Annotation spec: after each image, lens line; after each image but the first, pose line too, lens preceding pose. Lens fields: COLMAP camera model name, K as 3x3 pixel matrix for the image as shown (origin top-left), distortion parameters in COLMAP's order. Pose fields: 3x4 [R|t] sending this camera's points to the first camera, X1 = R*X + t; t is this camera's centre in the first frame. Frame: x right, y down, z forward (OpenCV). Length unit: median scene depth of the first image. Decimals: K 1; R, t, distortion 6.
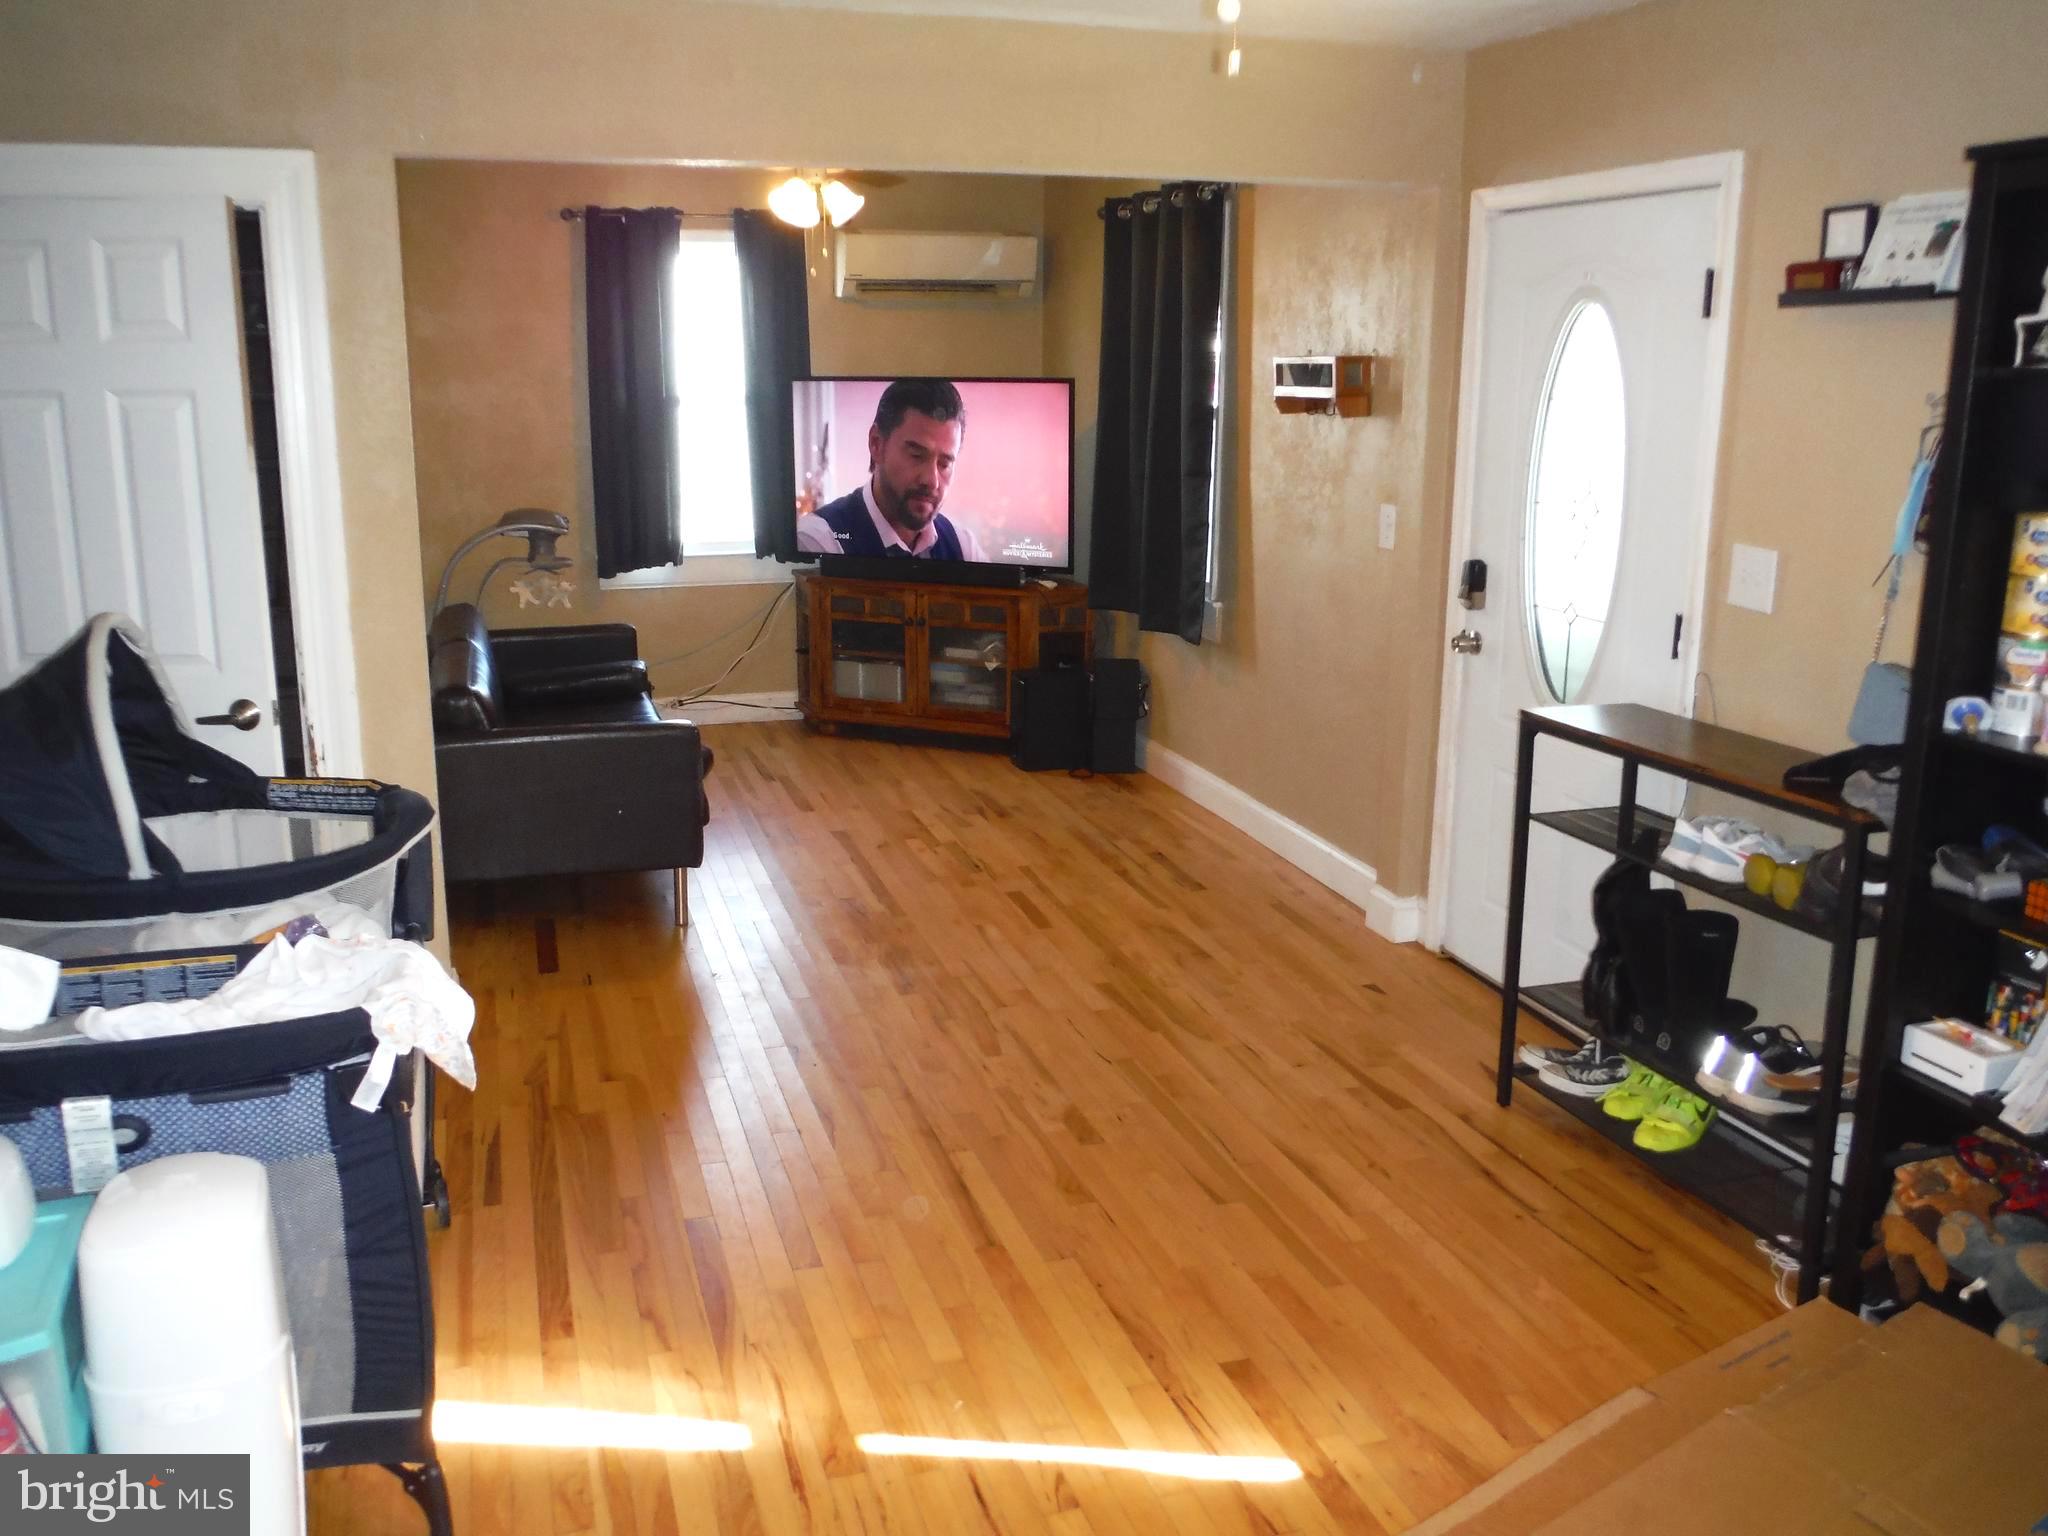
lens RADIAL K [[1723.6, 0, 1019.9], [0, 1723.6, 776.7], [0, 0, 1]] dist [-0.086357, 0.050683]
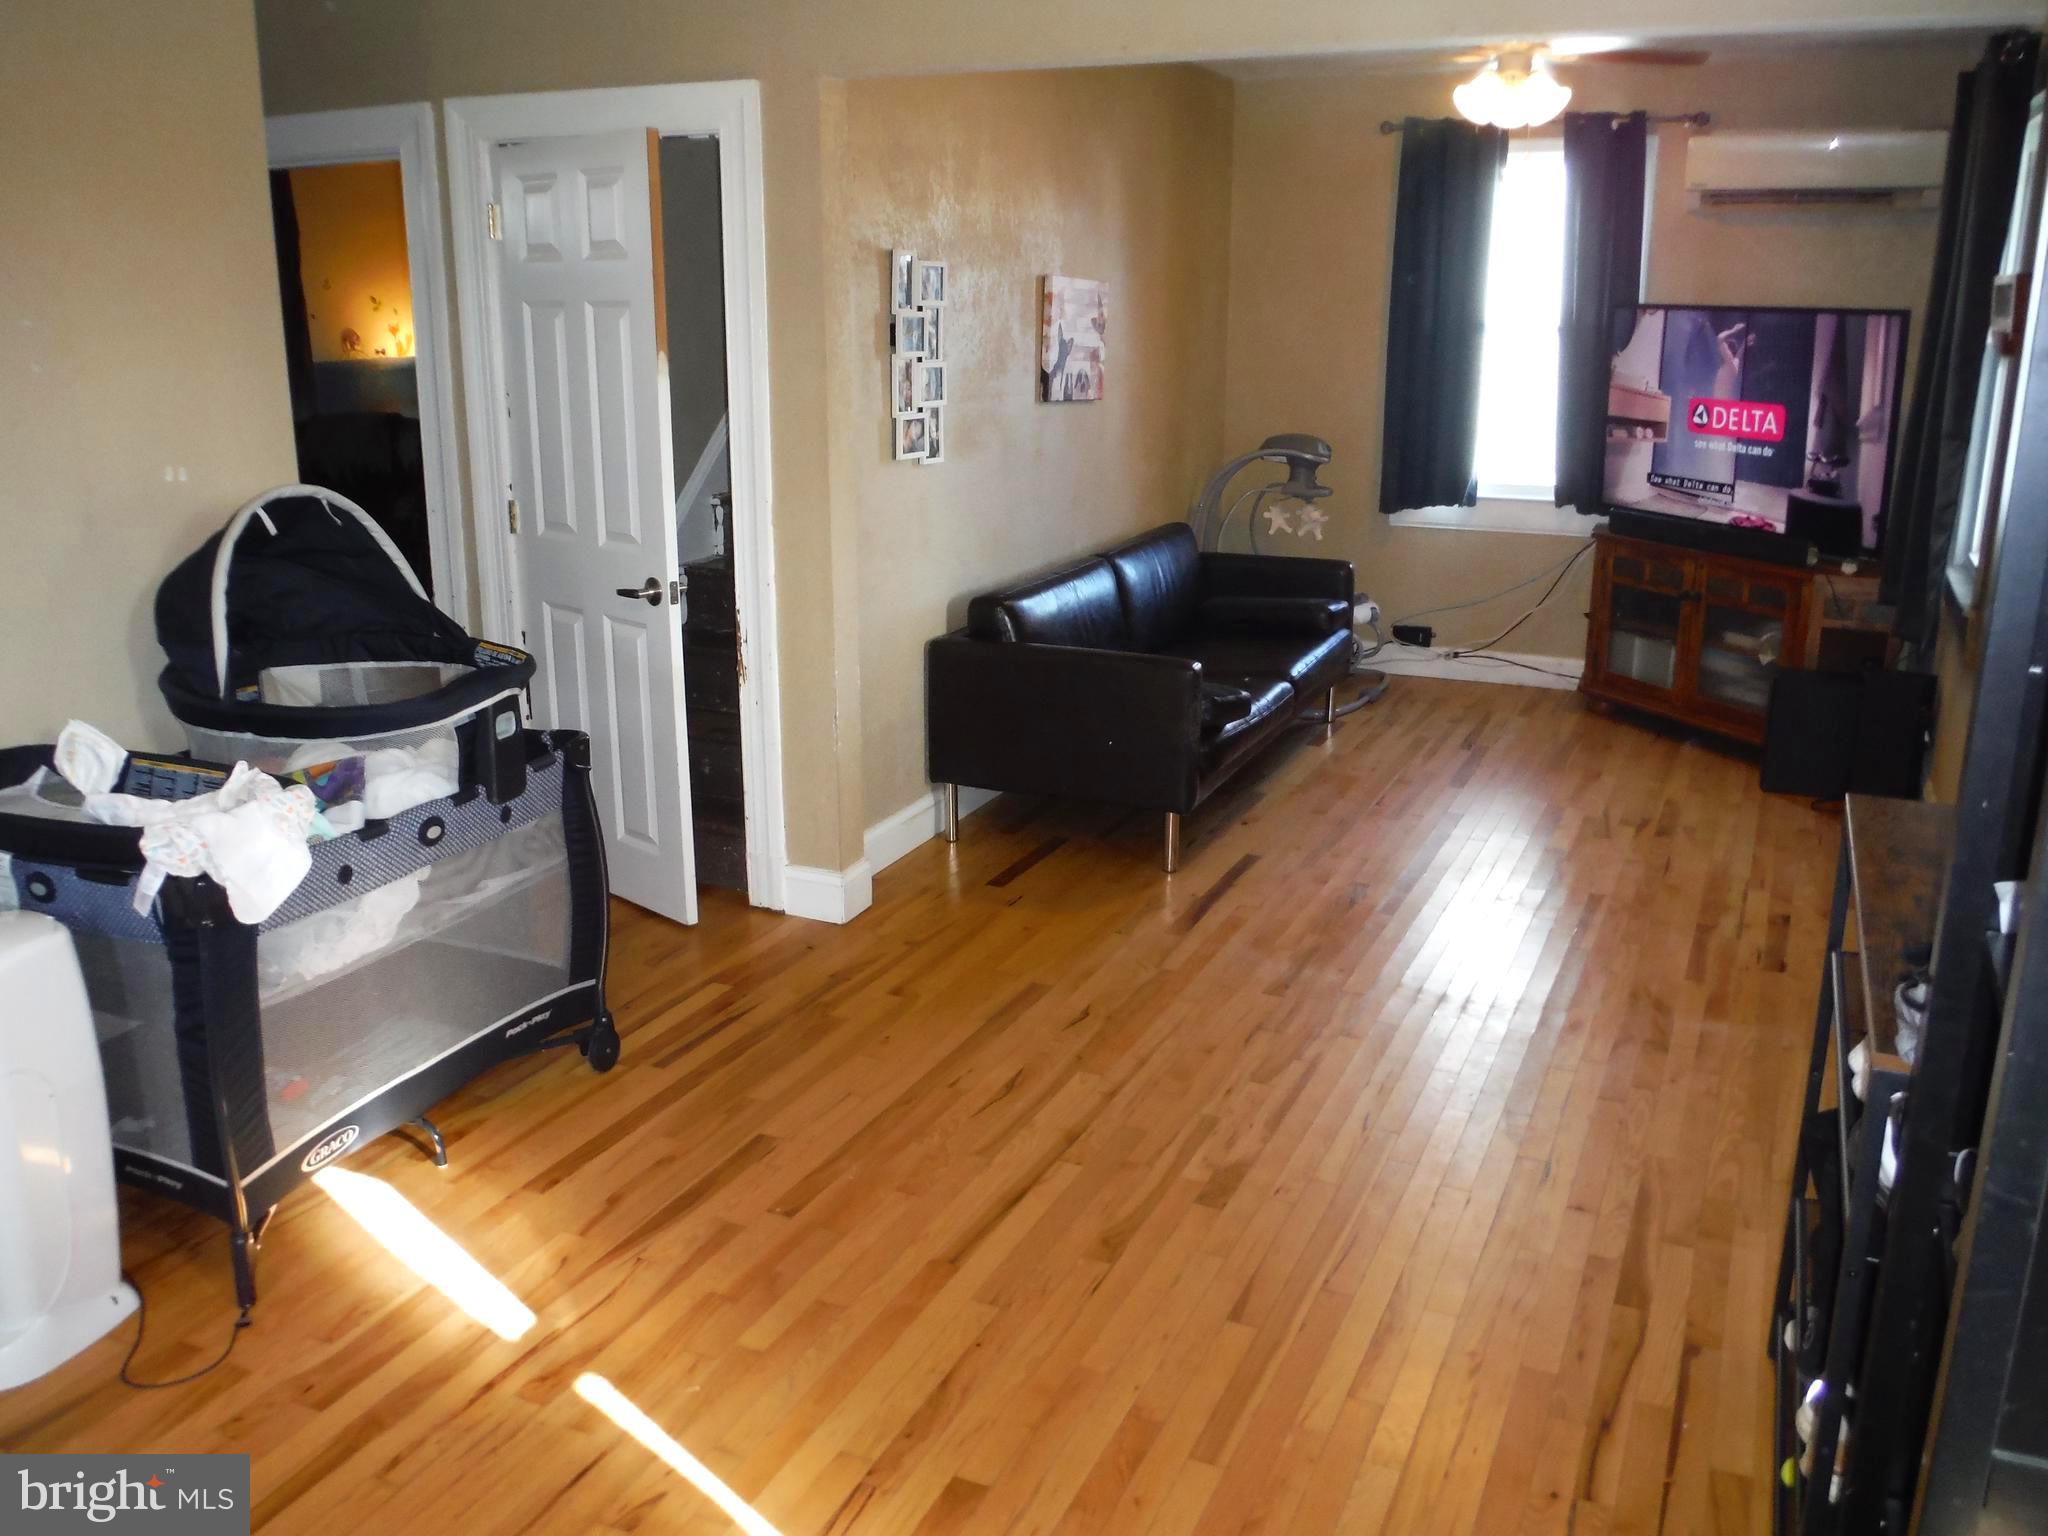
lens RADIAL K [[1723.6, 0, 1025.6], [0, 1723.6, 778.4], [0, 0, 1]] dist [-0.086357, 0.050683]
pose [[0.749094, 0.176841, -0.638424, 0.255985], [-0.152111, 0.983878, 0.094051, -0.031794], [0.644763, 0.026658, 0.763917, 0.156293]]
